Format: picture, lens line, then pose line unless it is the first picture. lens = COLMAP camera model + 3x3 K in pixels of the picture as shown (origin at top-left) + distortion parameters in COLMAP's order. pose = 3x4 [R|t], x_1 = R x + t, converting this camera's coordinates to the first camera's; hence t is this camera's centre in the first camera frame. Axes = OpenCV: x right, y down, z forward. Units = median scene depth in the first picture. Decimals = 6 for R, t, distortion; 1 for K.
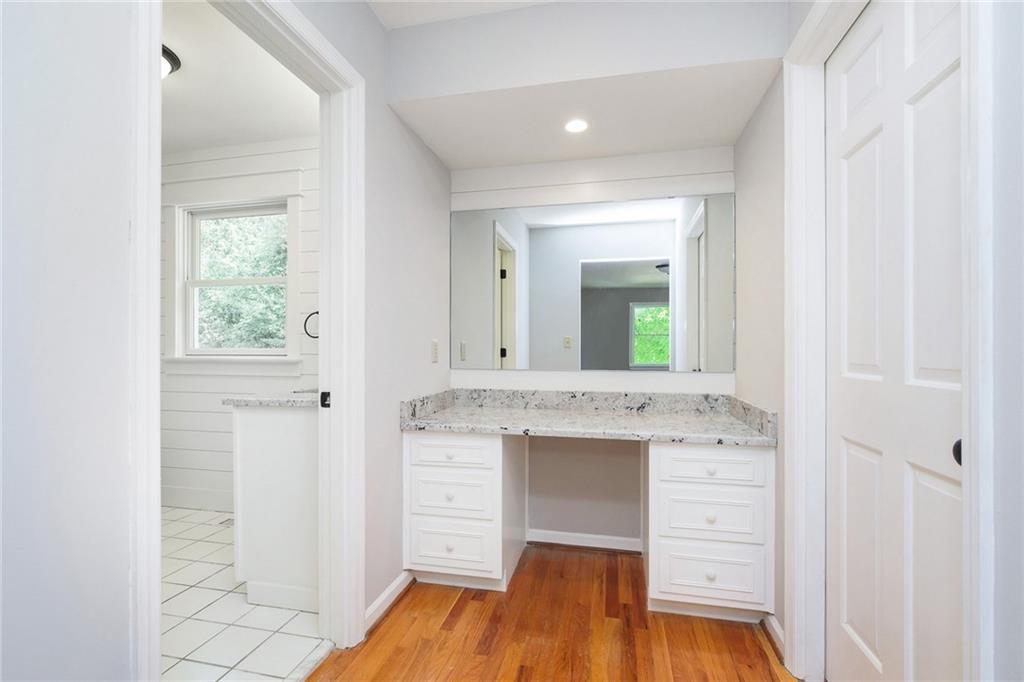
lens RADIAL K [[453.0, 0, 511.6], [0, 453.0, 350.4], [0, 0, 1]] dist [-0.000343, 0.001182]
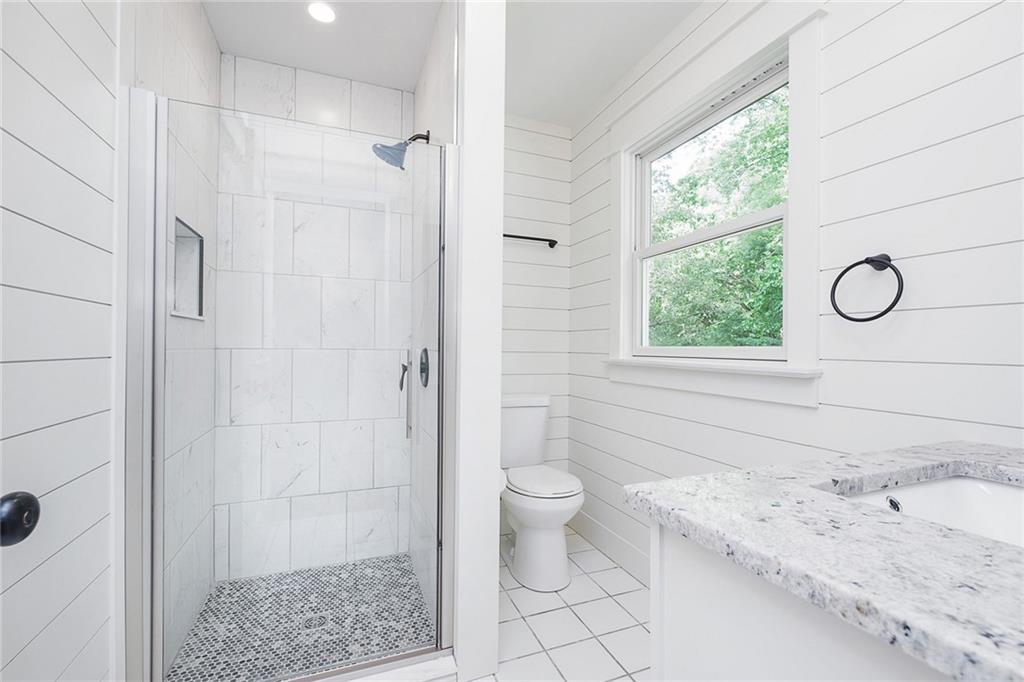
lens RADIAL K [[453.0, 0, 509.0], [0, 453.0, 347.7], [0, 0, 1]] dist [-0.000343, 0.001182]
pose [[0.566782, 0.004169, -0.823858, -0.239911], [-0.008429, 0.999964, -0.000739, -0.000545], [0.823825, 0.007363, 0.566796, 0.434984]]
